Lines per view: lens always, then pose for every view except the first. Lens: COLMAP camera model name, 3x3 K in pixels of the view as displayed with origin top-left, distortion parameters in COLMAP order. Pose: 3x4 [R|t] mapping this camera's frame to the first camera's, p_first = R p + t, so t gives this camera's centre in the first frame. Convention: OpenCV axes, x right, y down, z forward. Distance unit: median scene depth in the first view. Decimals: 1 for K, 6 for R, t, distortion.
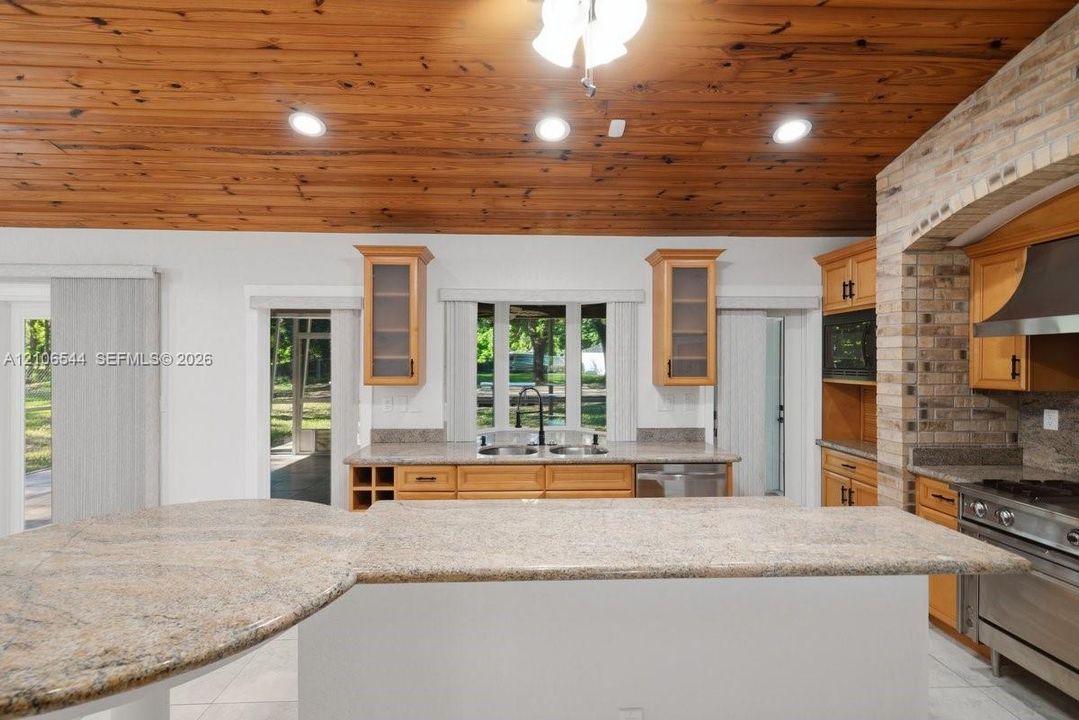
lens RADIAL K [[495.4, 0, 532.6], [0, 495.4, 362.6], [0, 0, 1]] dist [0.008335, 0.000073]
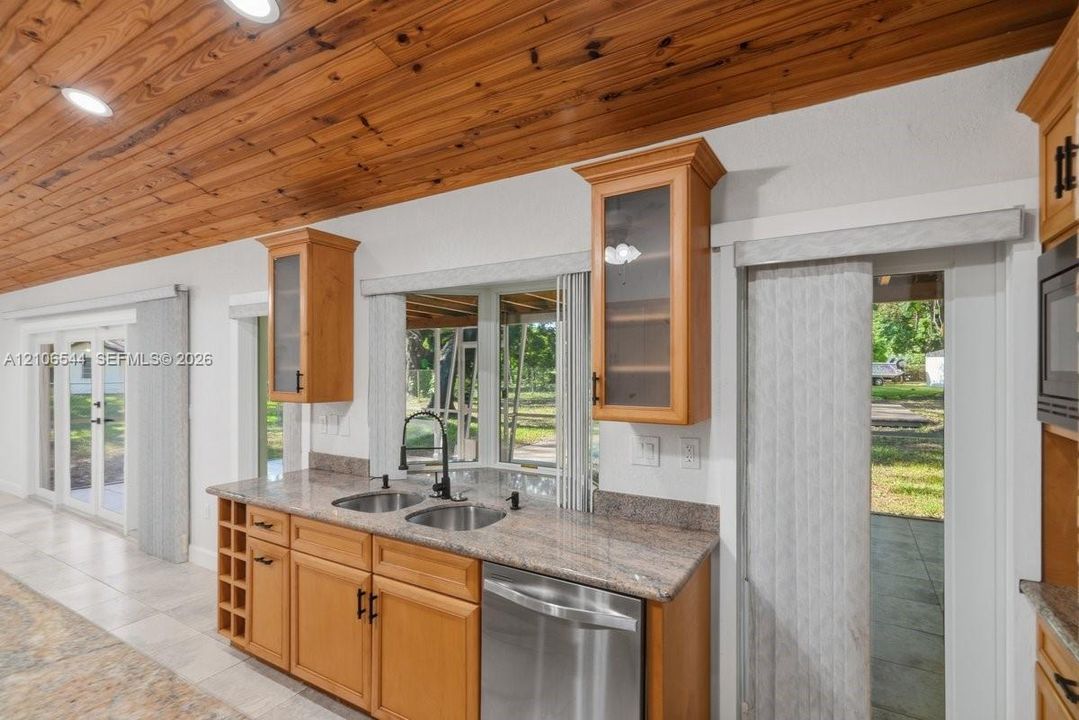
lens RADIAL K [[511.5, 0, 538.3], [0, 511.5, 370.3], [0, 0, 1]] dist [0.003188, 0.000046]
pose [[0.836576, 0.001148, -0.547849, 0.504468], [-0.001554, 0.999999, -0.000277, -0.007722], [0.547848, 0.001084, 0.836577, 0.490581]]
